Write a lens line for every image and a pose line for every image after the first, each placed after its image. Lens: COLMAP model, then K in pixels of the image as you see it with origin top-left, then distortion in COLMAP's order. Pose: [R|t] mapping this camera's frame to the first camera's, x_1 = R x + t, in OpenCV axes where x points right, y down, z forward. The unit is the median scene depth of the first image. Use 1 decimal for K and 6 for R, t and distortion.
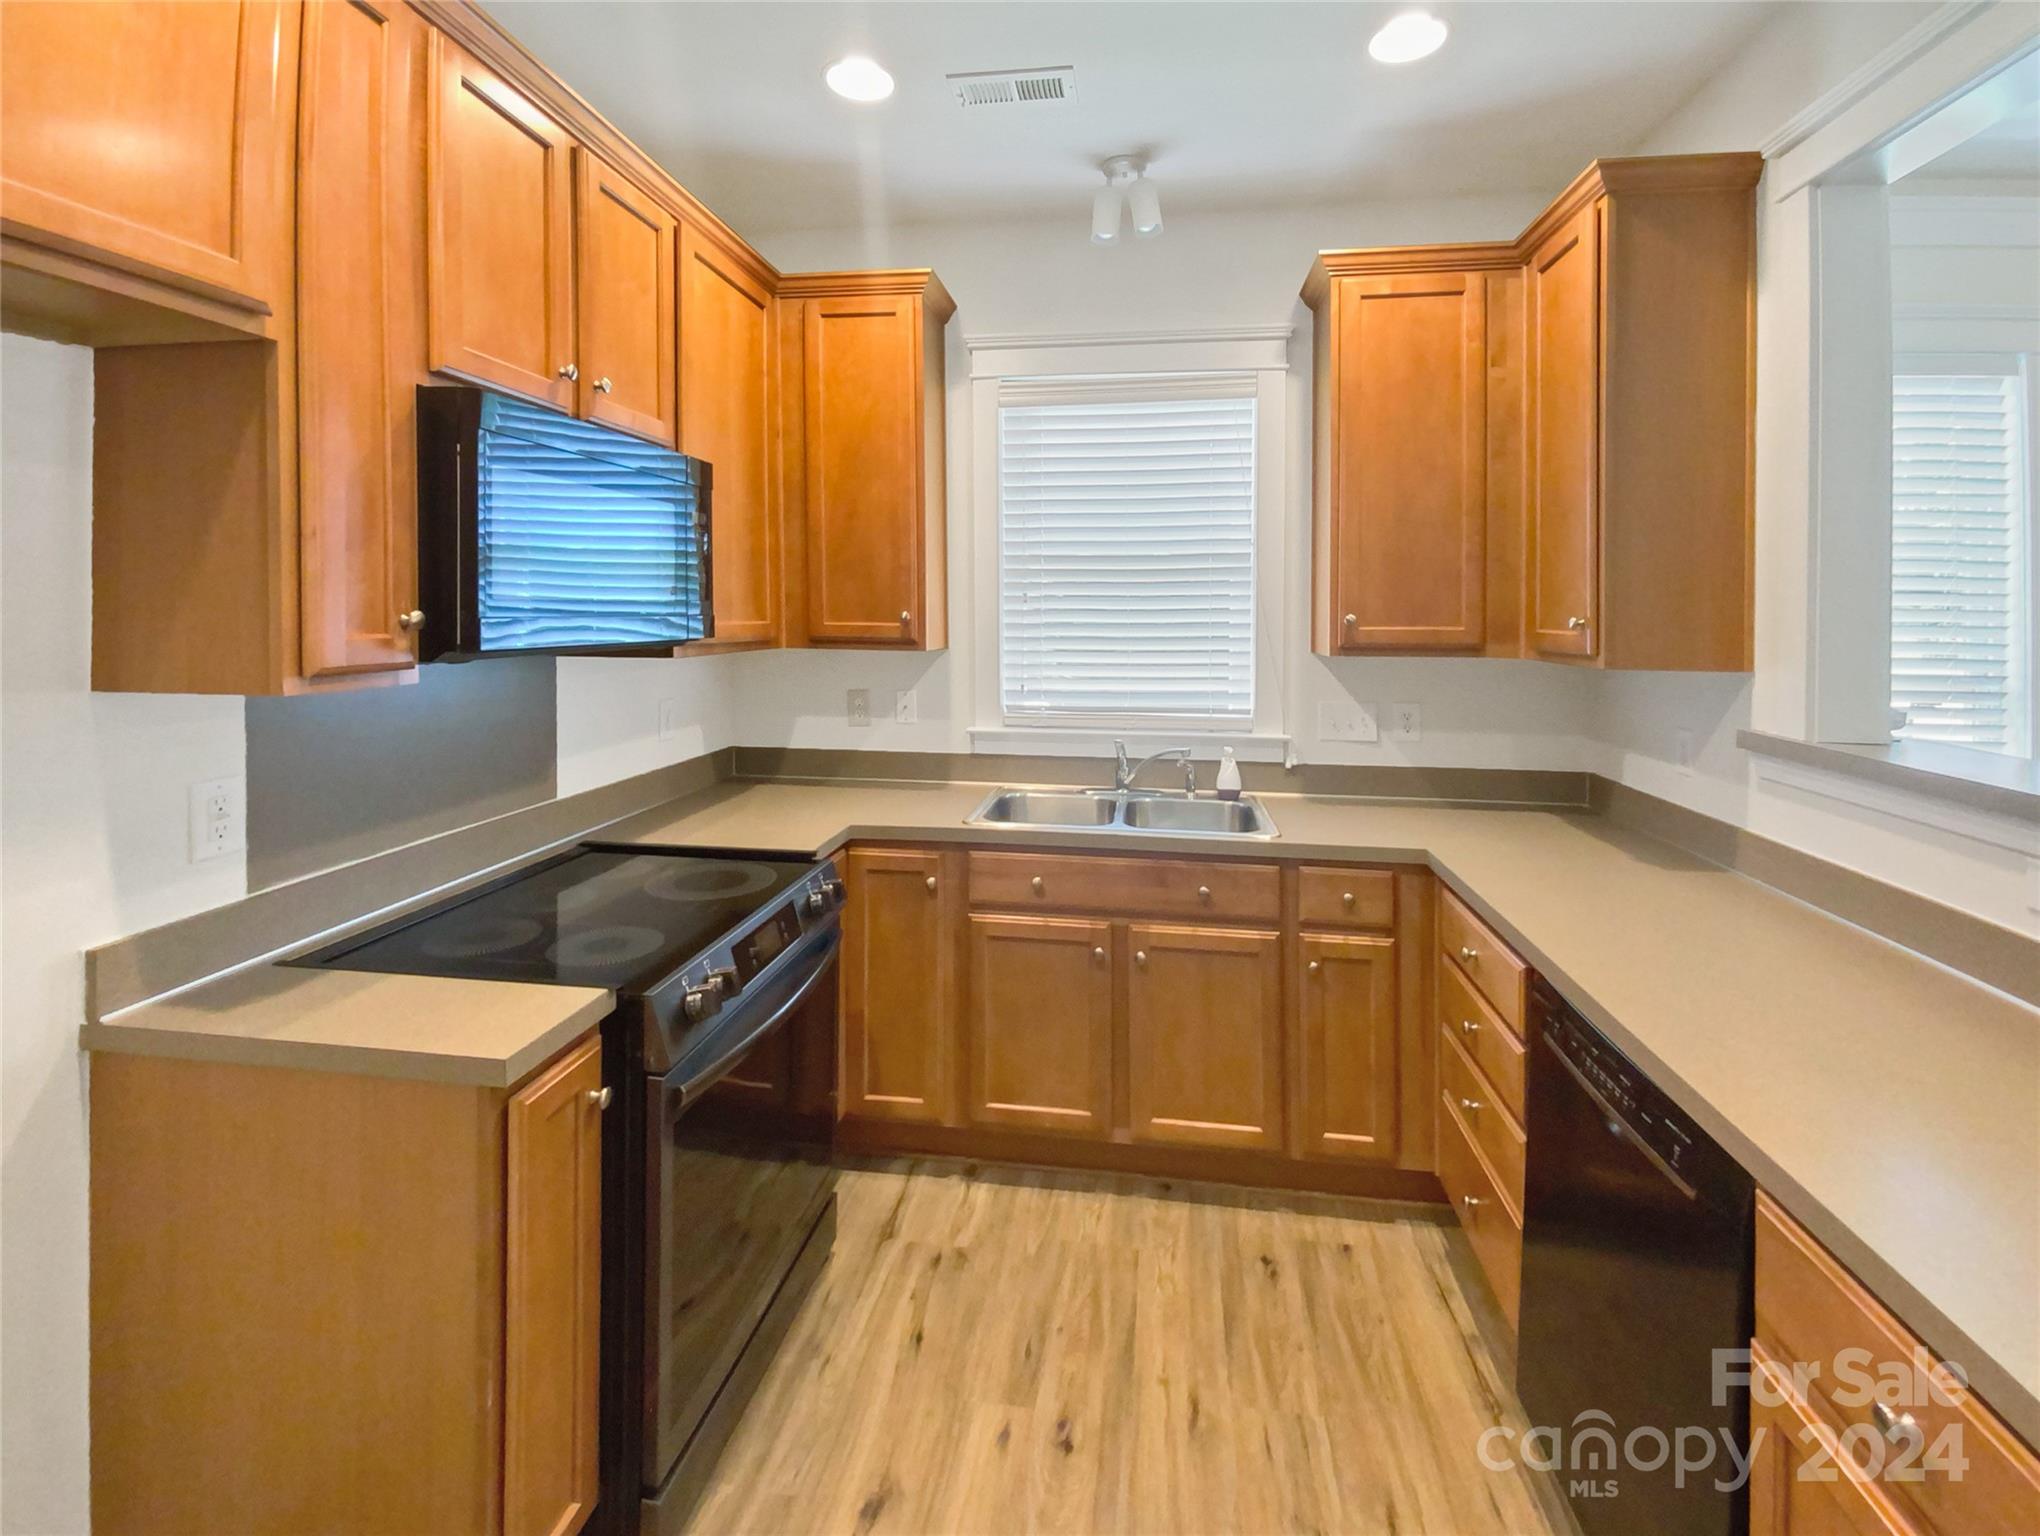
lens RADIAL K [[887.1, 0, 1020.0], [0, 887.1, 768.0], [0, 0, 1]] dist [0.001218, -0.000366]
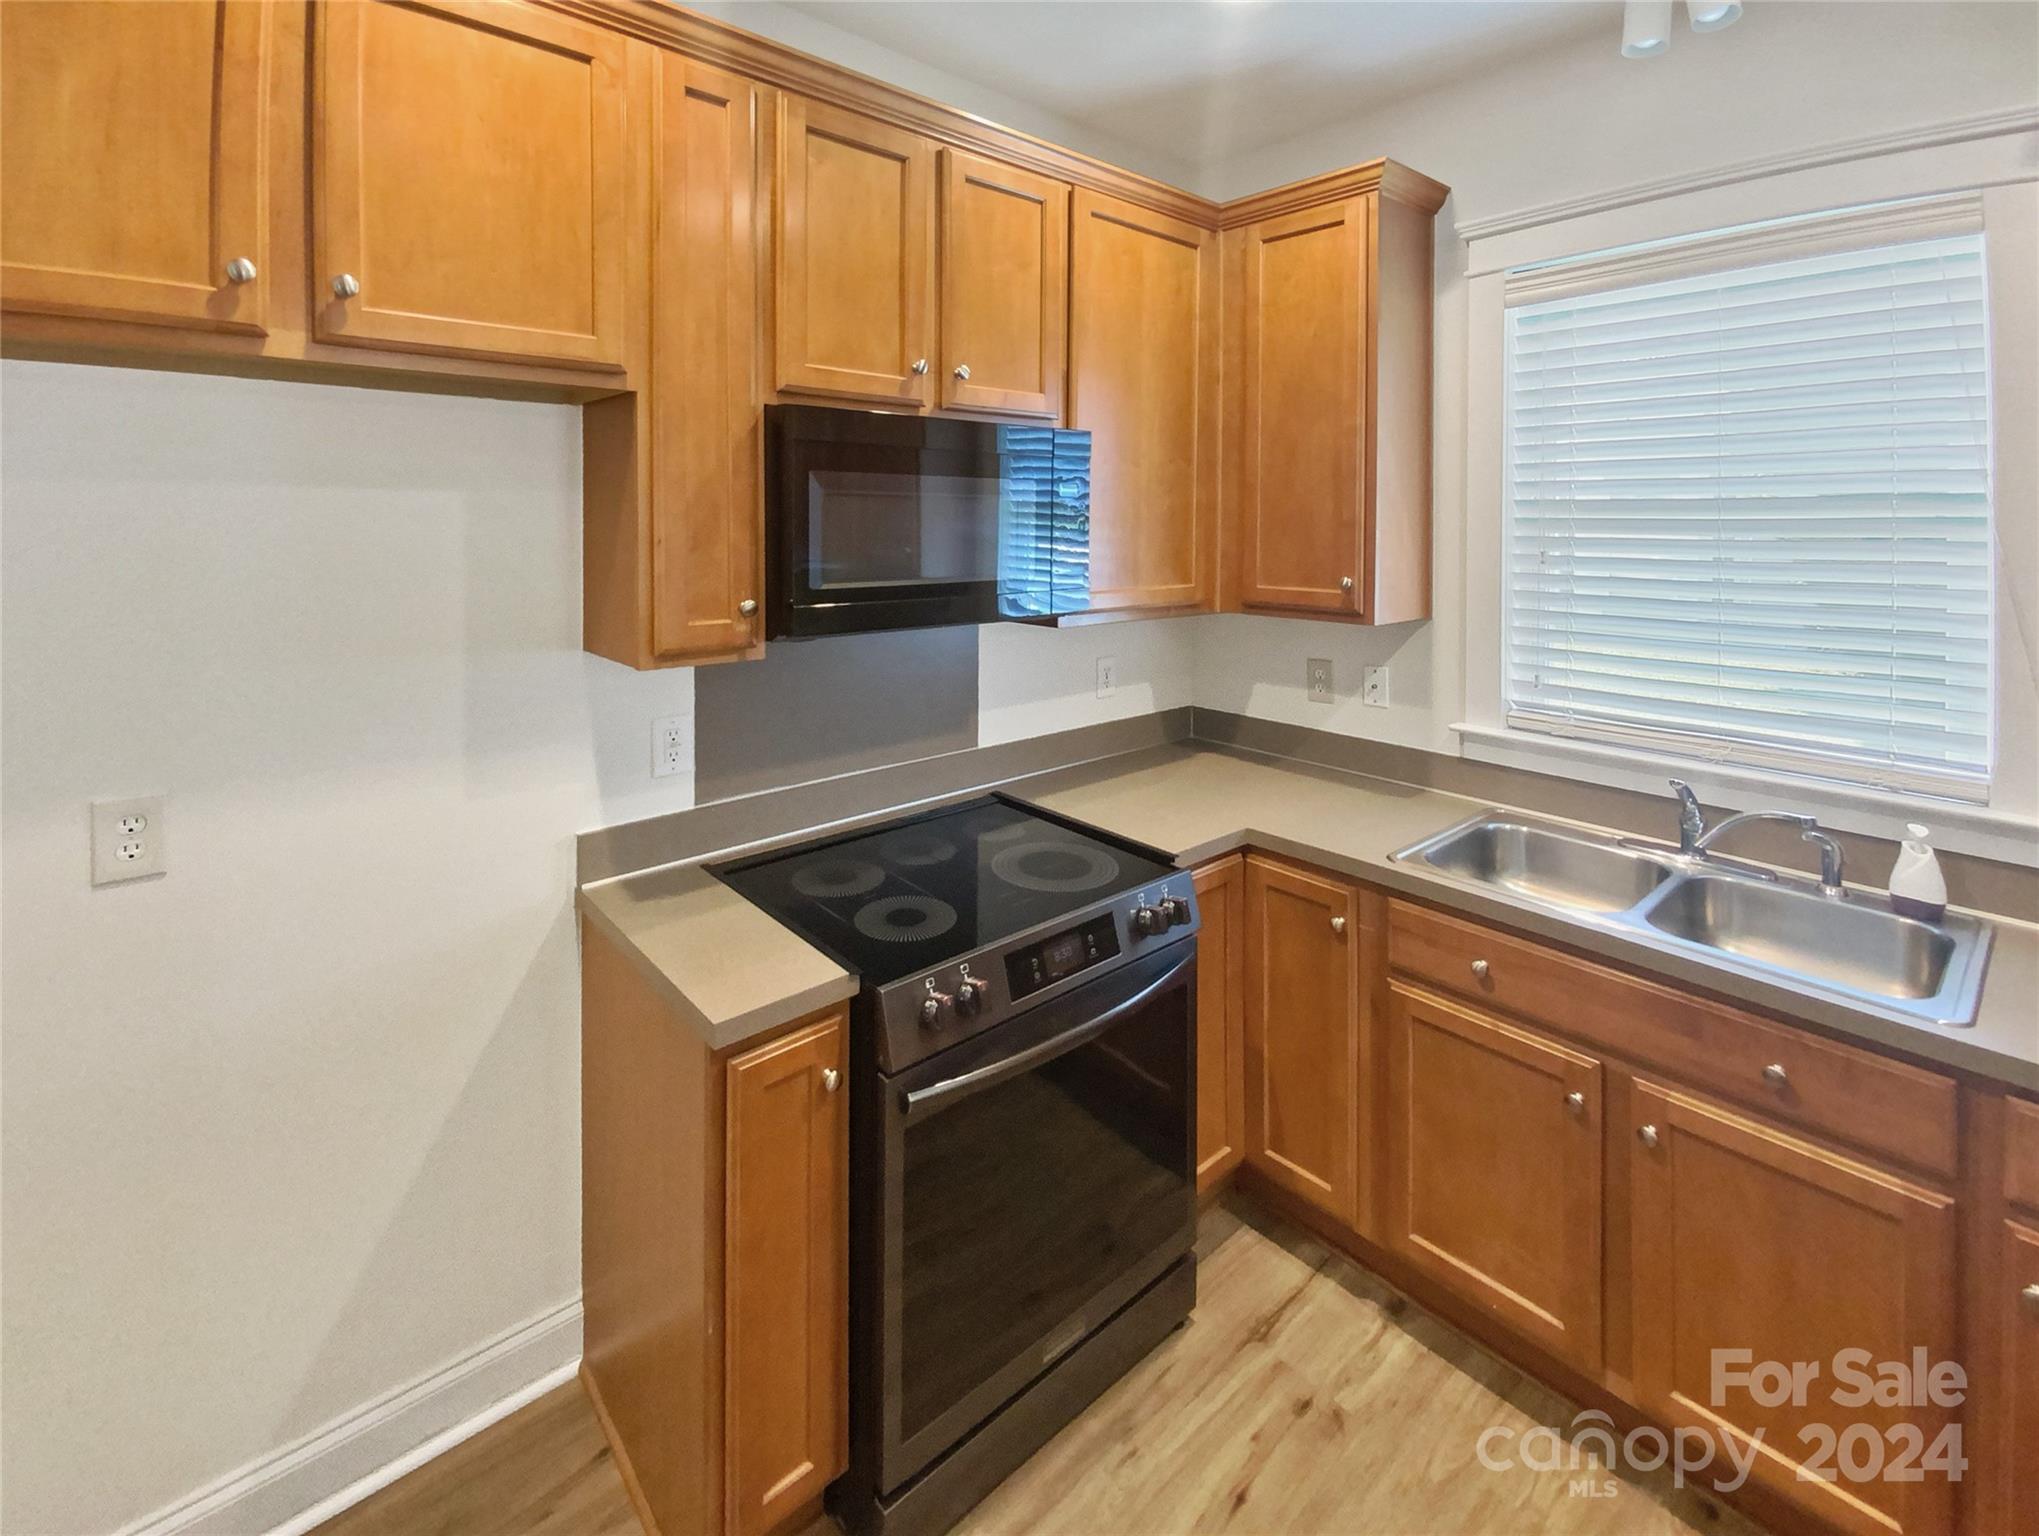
lens RADIAL K [[920.4, 0, 991.6], [0, 920.4, 640.2], [0, 0, 1]] dist [0.001504, -0.000730]
pose [[0.754333, 0.078751, -0.651752, 0.182136], [-0.109264, 0.993992, -0.006358, -0.082721], [0.647336, 0.076009, 0.758406, 0.166009]]
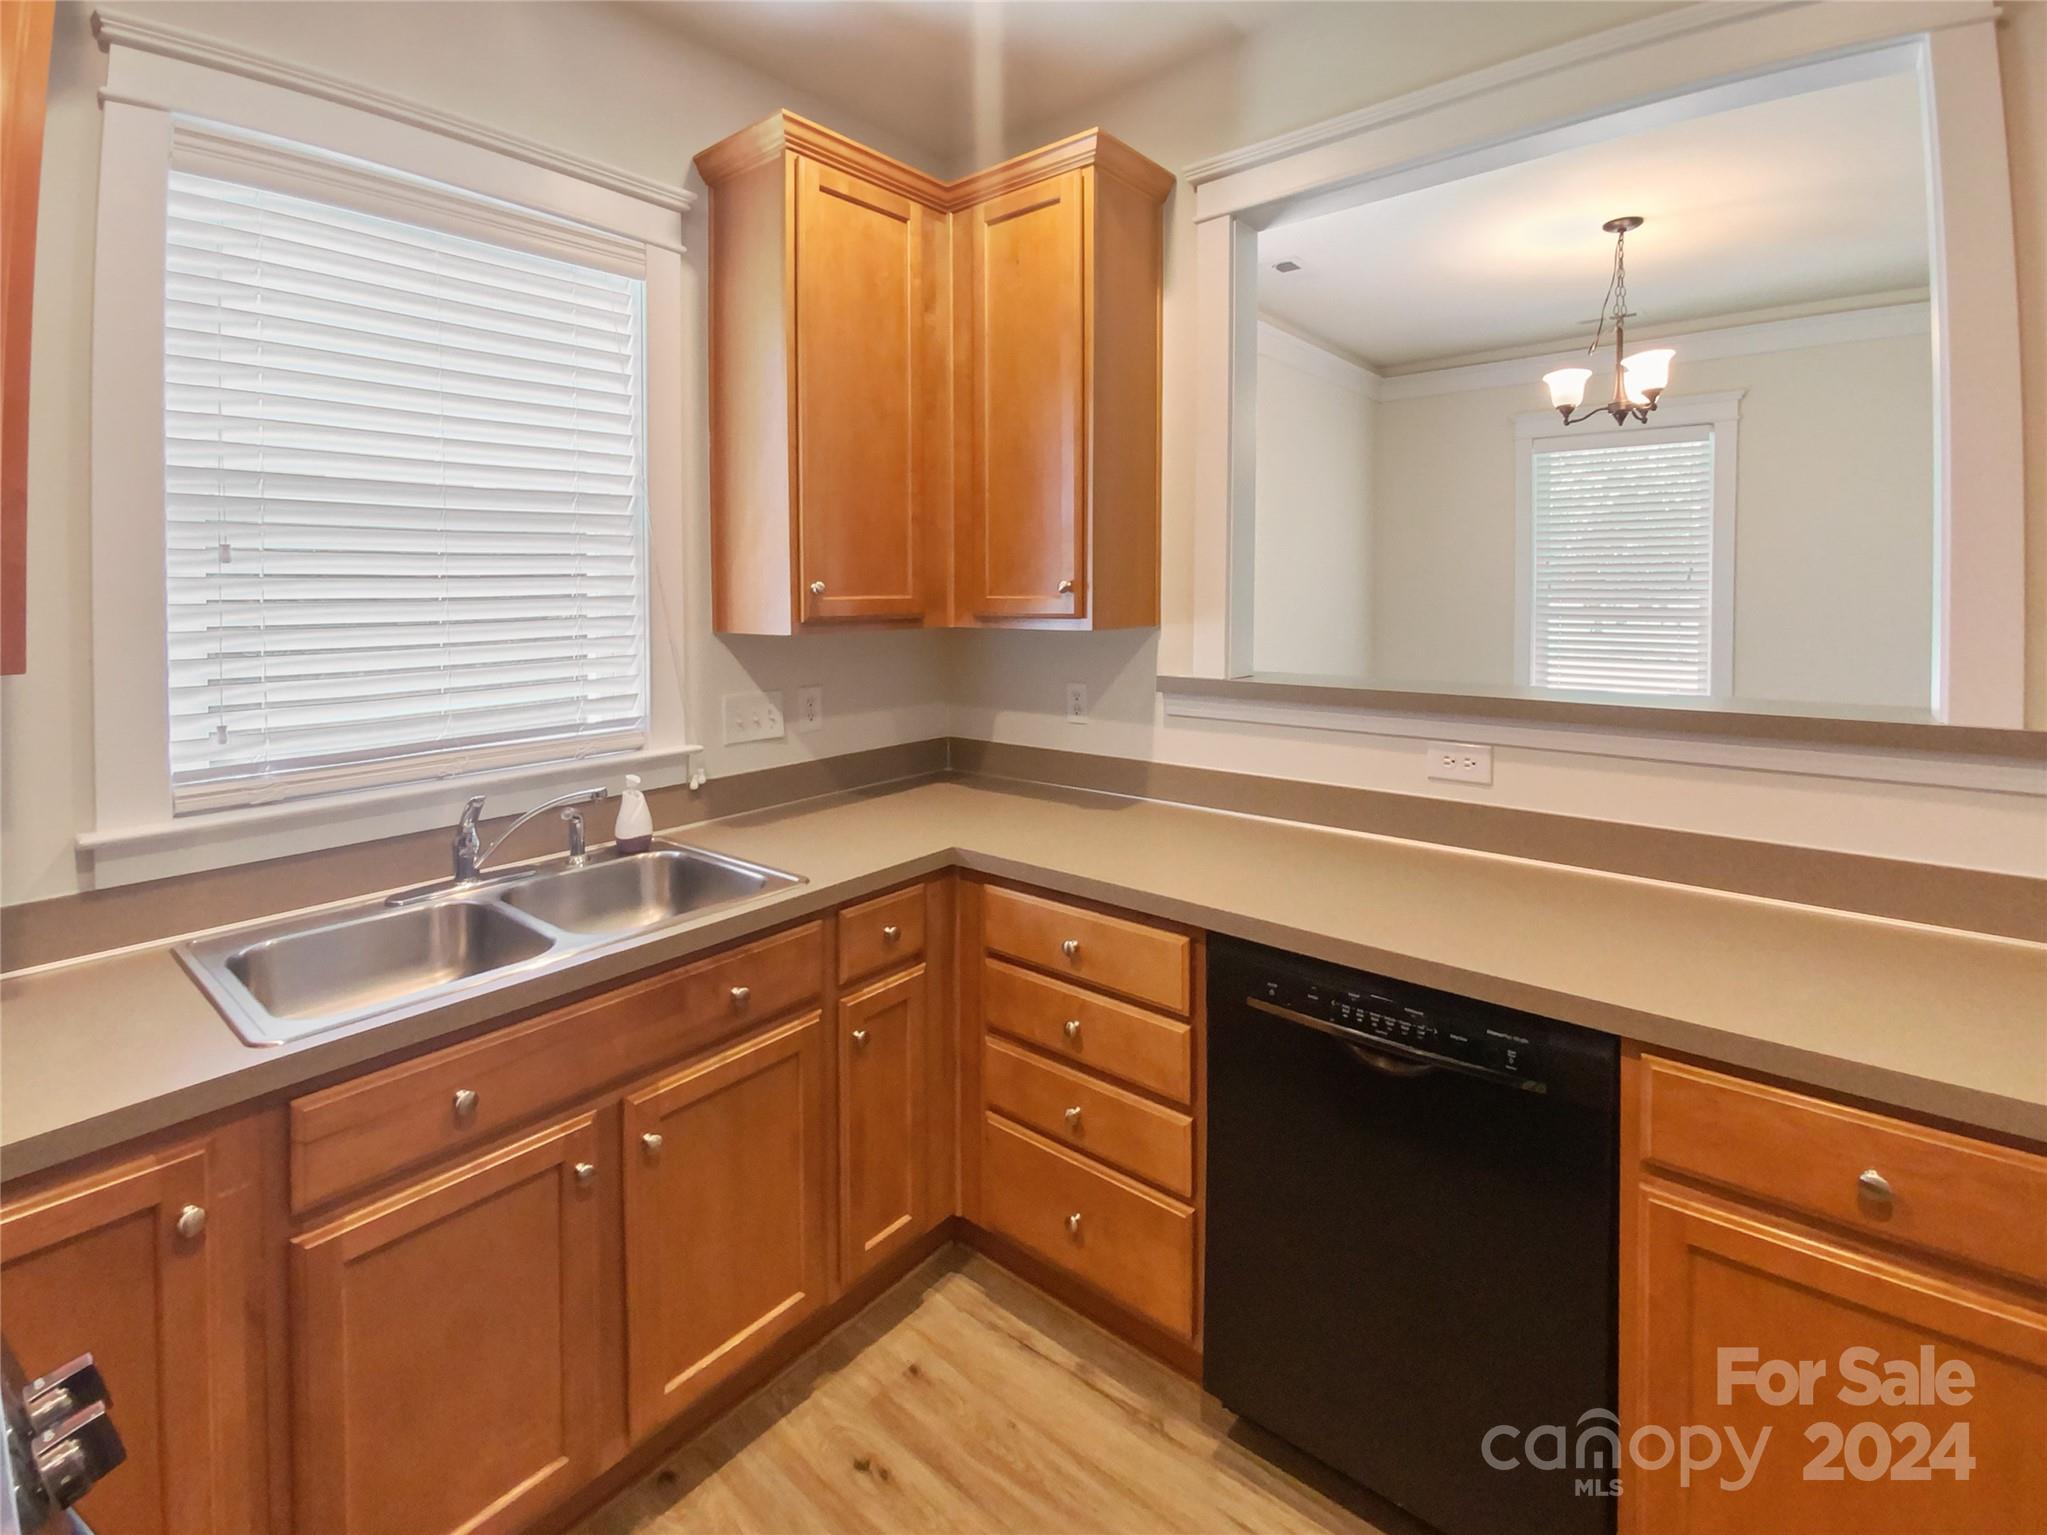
lens RADIAL K [[926.4, 0, 966.7], [0, 926.4, 679.2], [0, 0, 1]] dist [0.028003, -0.038055]
pose [[0.530621, -0.089468, 0.842874, -0.254778], [0.164096, 0.986443, 0.001403, -0.062402], [-0.831573, 0.137568, 0.538109, 0.435199]]
